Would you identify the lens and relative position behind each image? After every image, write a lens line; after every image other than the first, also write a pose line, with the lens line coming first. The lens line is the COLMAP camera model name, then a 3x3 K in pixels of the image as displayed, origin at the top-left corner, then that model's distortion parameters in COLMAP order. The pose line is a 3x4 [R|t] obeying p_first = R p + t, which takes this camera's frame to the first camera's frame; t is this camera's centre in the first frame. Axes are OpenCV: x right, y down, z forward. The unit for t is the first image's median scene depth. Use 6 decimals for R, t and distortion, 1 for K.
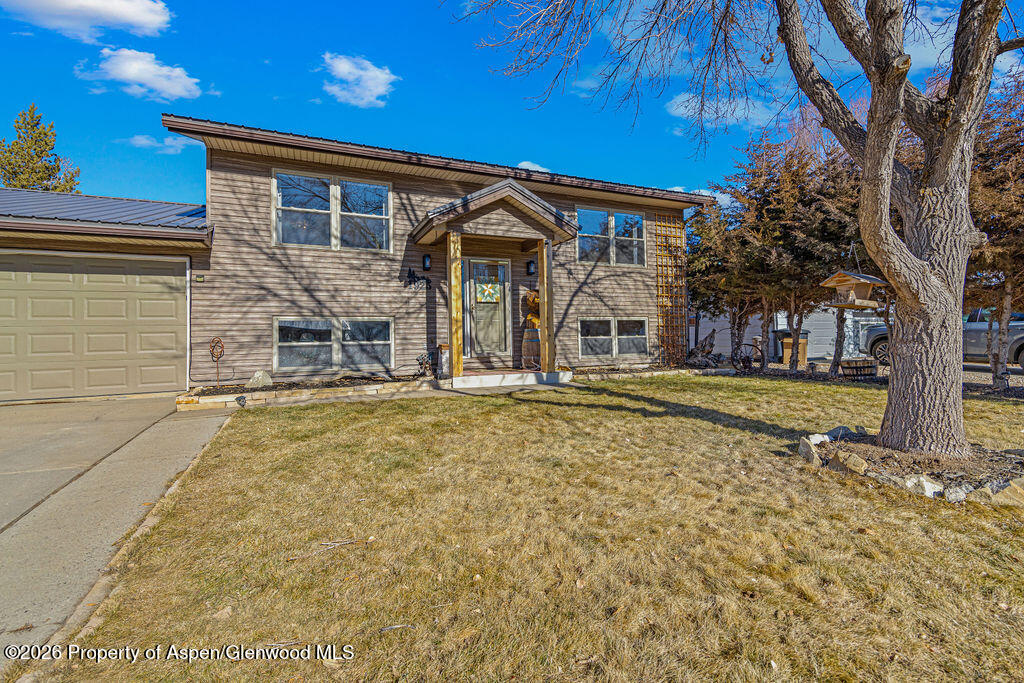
lens RADIAL K [[458.0, 0, 507.2], [0, 458.0, 321.5], [0, 0, 1]] dist [0.010808, -0.002306]
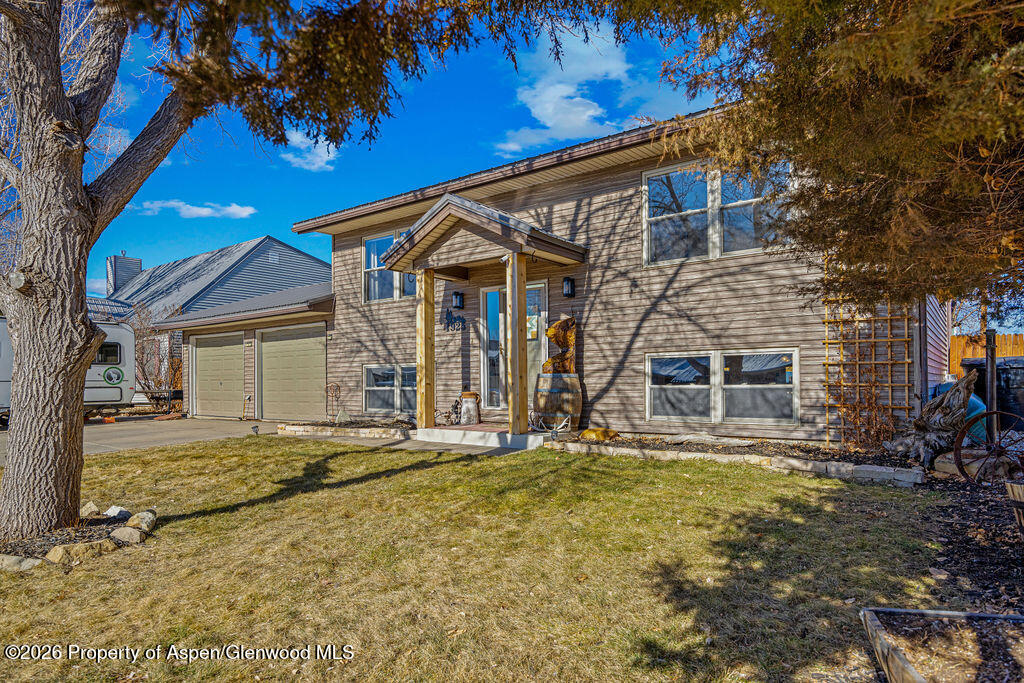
lens RADIAL K [[636.8, 0, 516.9], [0, 636.8, 375.2], [0, 0, 1]] dist [-0.011298, 0.002757]
pose [[0.470362, 0.003552, -0.882467, 0.982333], [0.034267, 0.999164, 0.022287, -0.006673], [0.881808, -0.040722, 0.469847, 0.511122]]
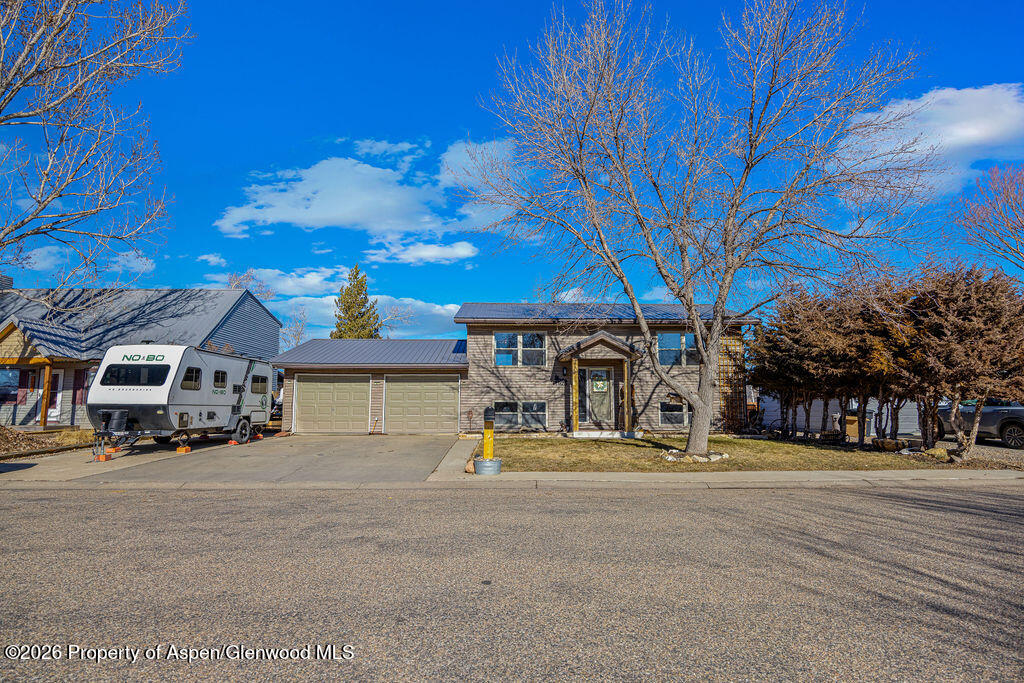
lens RADIAL K [[518.2, 0, 521.2], [0, 518.2, 347.7], [0, 0, 1]] dist [-0.003558, 0.000079]
pose [[0.928674, -0.026645, -0.369938, 0.456405], [-0.003130, 0.996818, -0.079654, -0.055428], [0.370883, 0.075131, 0.925636, -1.069408]]
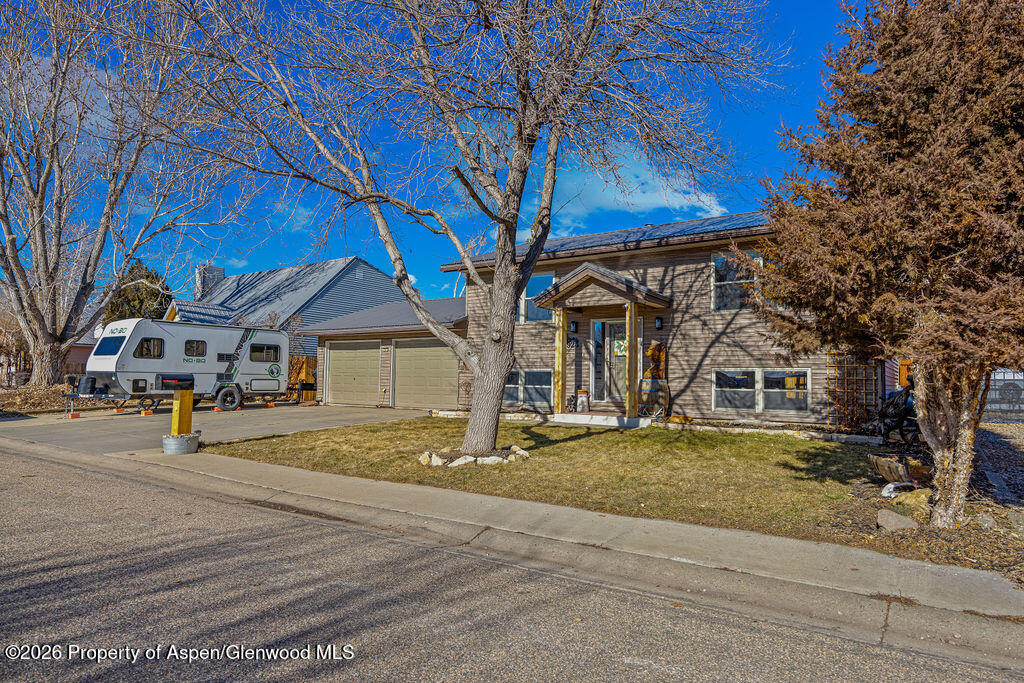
lens RADIAL K [[633.1, 0, 518.4], [0, 633.1, 346.2], [0, 0, 1]] dist [-0.008957, -0.000501]
pose [[0.512155, -0.022265, -0.858604, 1.303676], [0.008647, 0.999747, -0.020767, -0.038066], [0.858849, 0.003212, 0.512218, -0.066798]]
